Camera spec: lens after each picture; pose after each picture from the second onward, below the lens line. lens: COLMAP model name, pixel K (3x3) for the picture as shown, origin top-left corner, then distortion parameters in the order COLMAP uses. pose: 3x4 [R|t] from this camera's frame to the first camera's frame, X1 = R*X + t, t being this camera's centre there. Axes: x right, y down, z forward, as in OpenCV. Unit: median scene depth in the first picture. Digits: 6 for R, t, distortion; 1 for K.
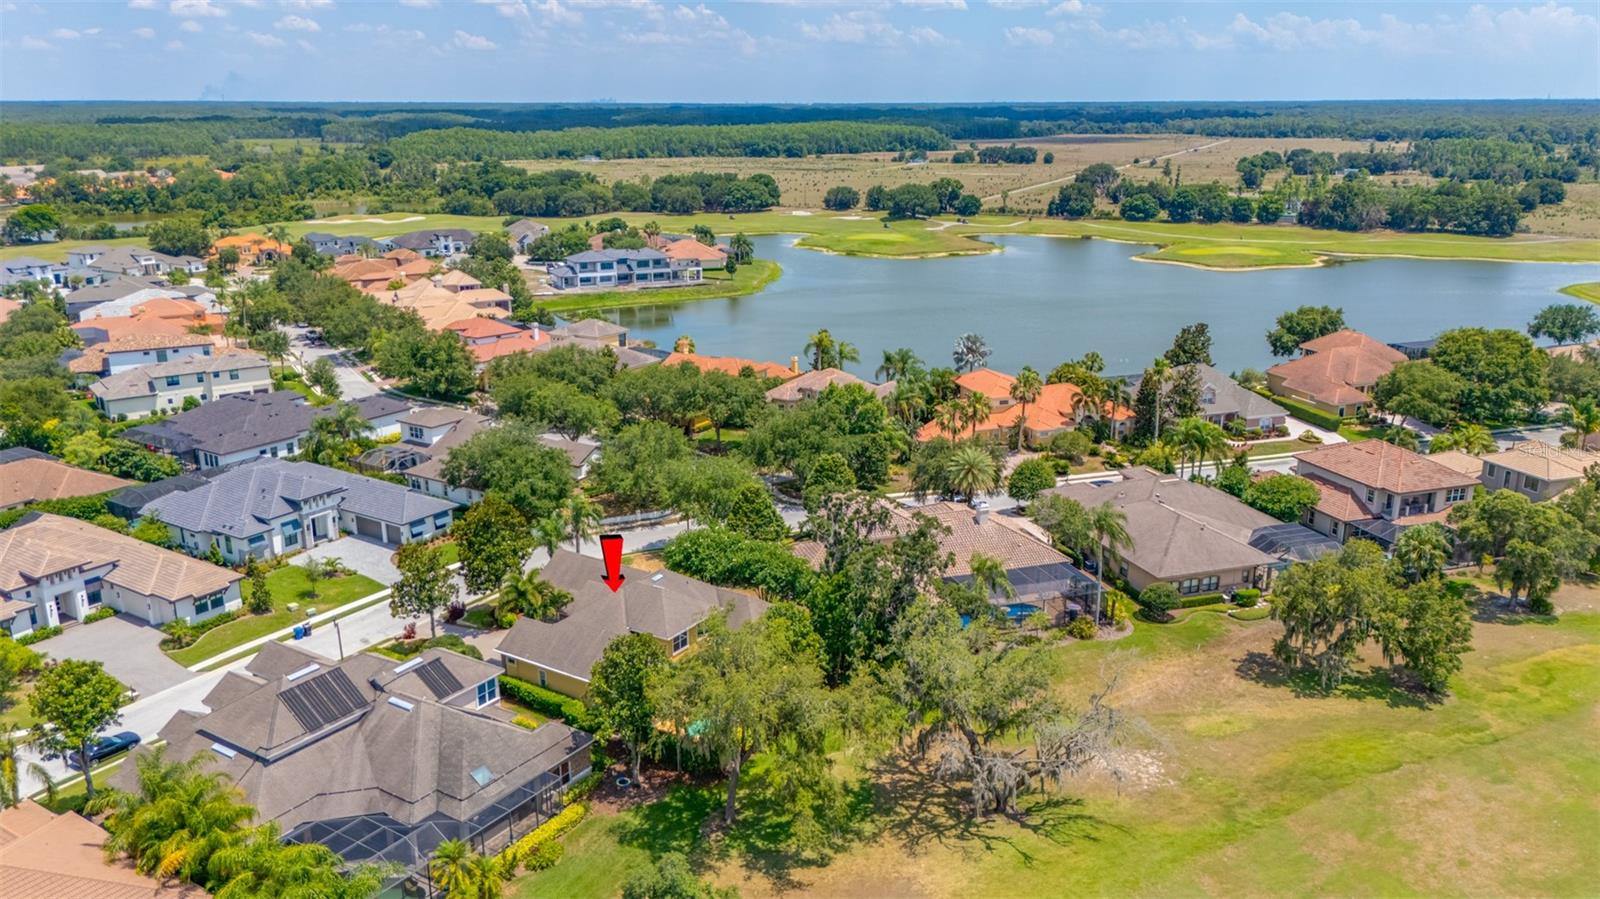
lens RADIAL K [[1201.0, 0, 800.0], [0, 1201.0, 449.5], [0, 0, 1]] dist [0.095443, -0.146236]
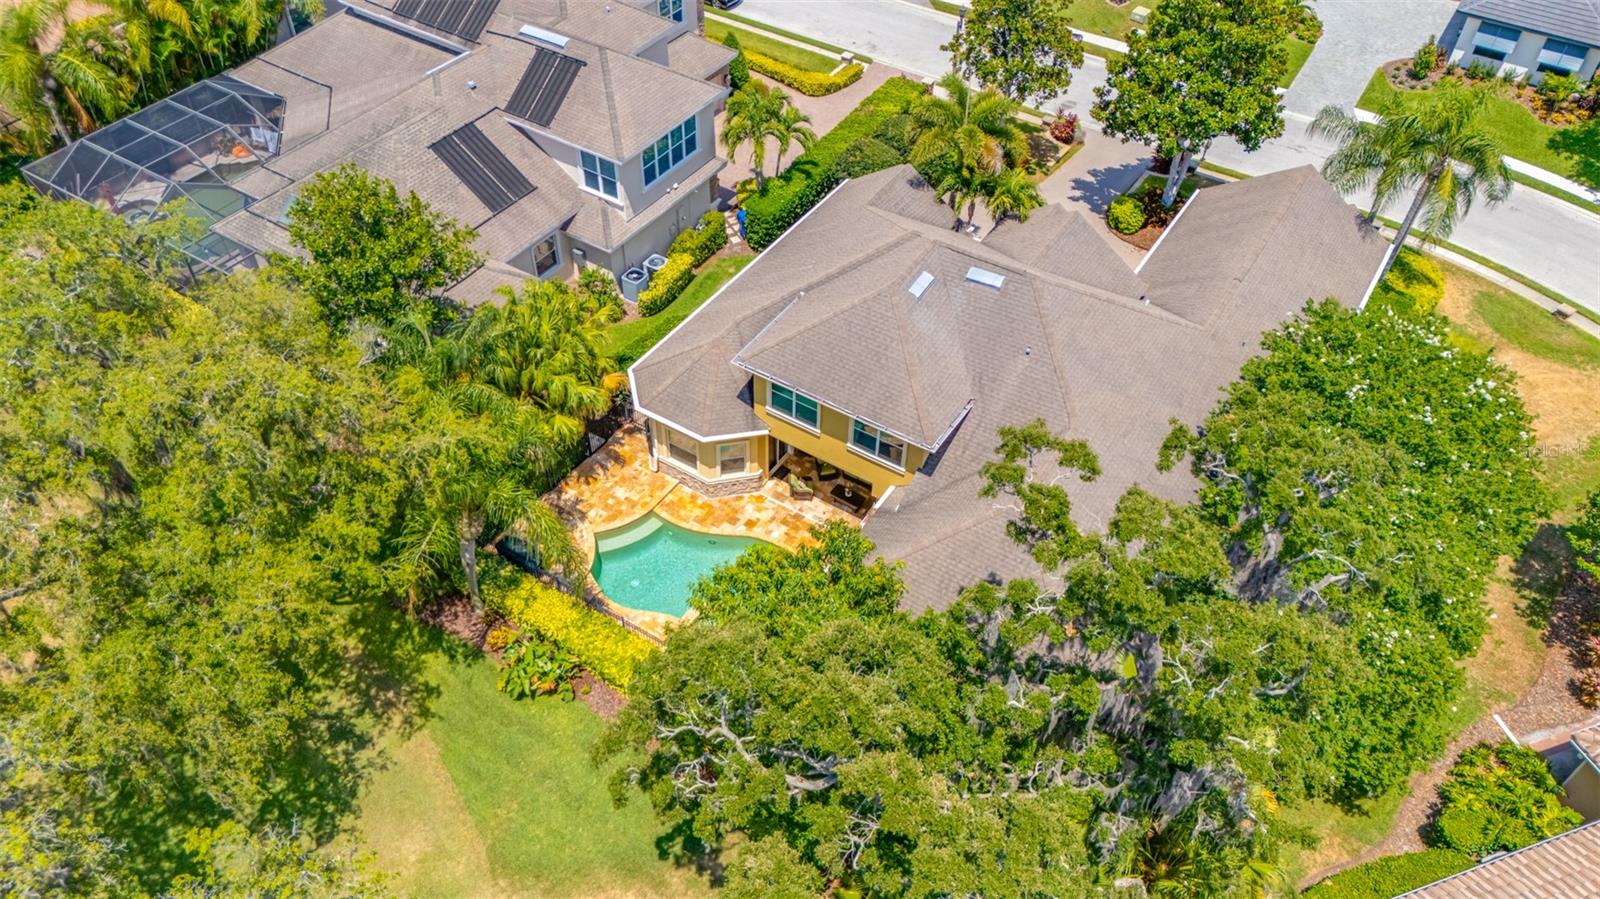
lens RADIAL K [[1179.7, 0, 802.7], [0, 1179.7, 452.2], [0, 0, 1]] dist [0.081623, -0.095007]
pose [[0.013817, 0.709976, -0.704090, 0.091982], [-0.296324, 0.675433, 0.675265, -0.045075], [0.954987, 0.199309, 0.219716, 0.457007]]
